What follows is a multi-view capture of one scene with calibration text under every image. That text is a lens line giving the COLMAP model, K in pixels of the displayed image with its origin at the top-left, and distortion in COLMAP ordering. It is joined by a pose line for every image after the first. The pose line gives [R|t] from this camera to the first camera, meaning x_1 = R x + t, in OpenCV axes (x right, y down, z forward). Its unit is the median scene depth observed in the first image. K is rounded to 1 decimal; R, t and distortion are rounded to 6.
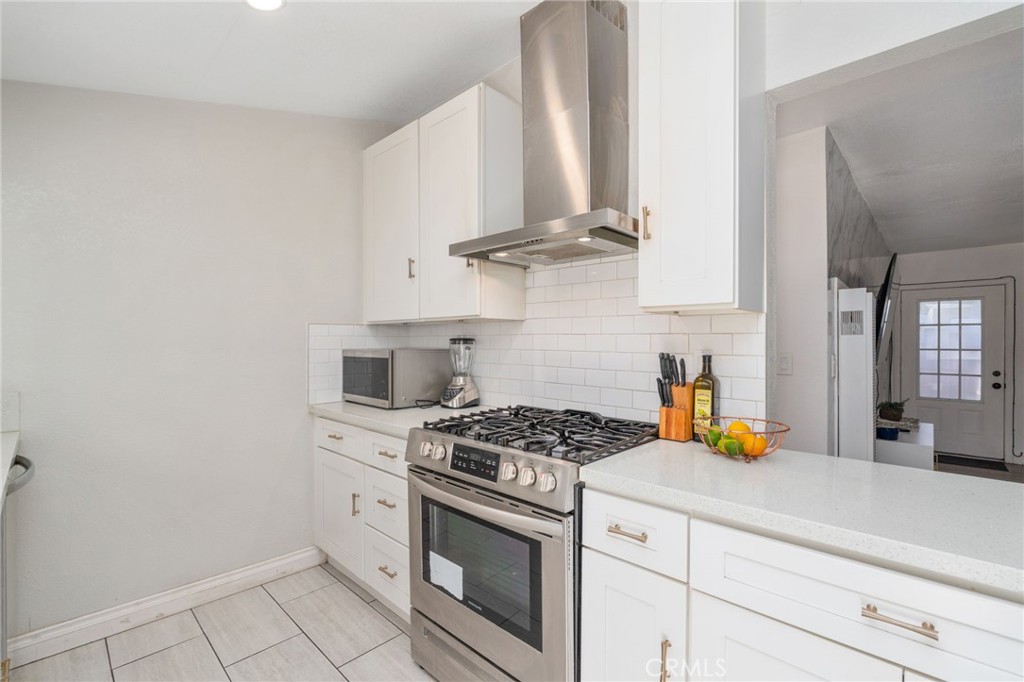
lens RADIAL K [[449.8, 0, 511.1], [0, 449.8, 340.2], [0, 0, 1]] dist [-0.008780, 0.001179]
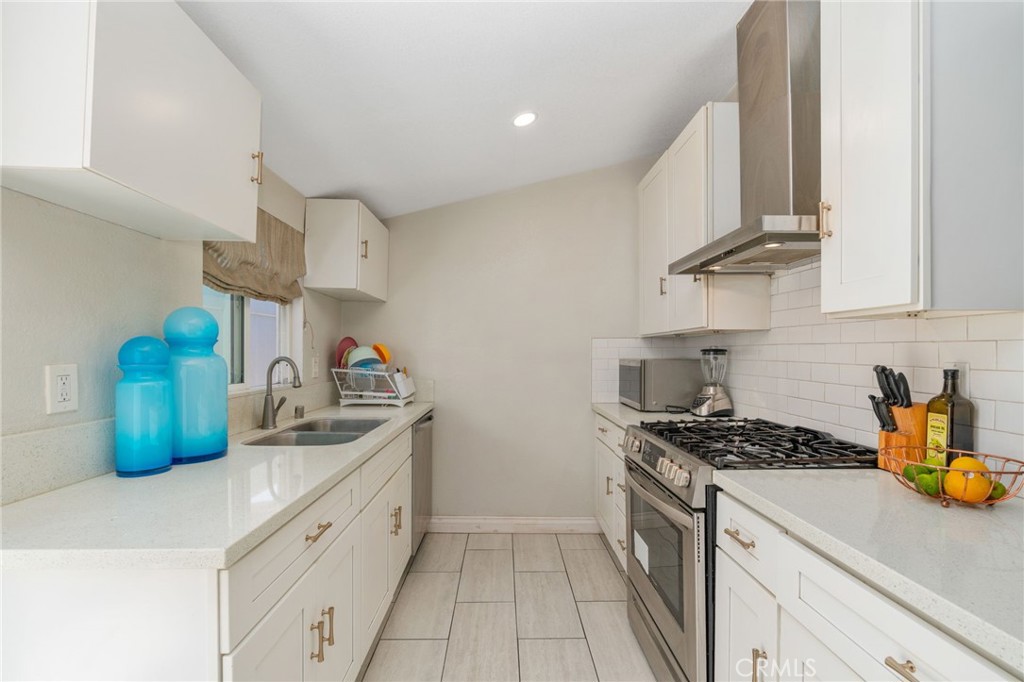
lens RADIAL K [[449.8, 0, 509.5], [0, 449.8, 347.9], [0, 0, 1]] dist [-0.008780, 0.001179]
pose [[0.703712, -0.008401, -0.710436, 0.358383], [0.003170, 0.999957, -0.008685, 0.000542], [0.710478, 0.003859, 0.703709, -0.057142]]
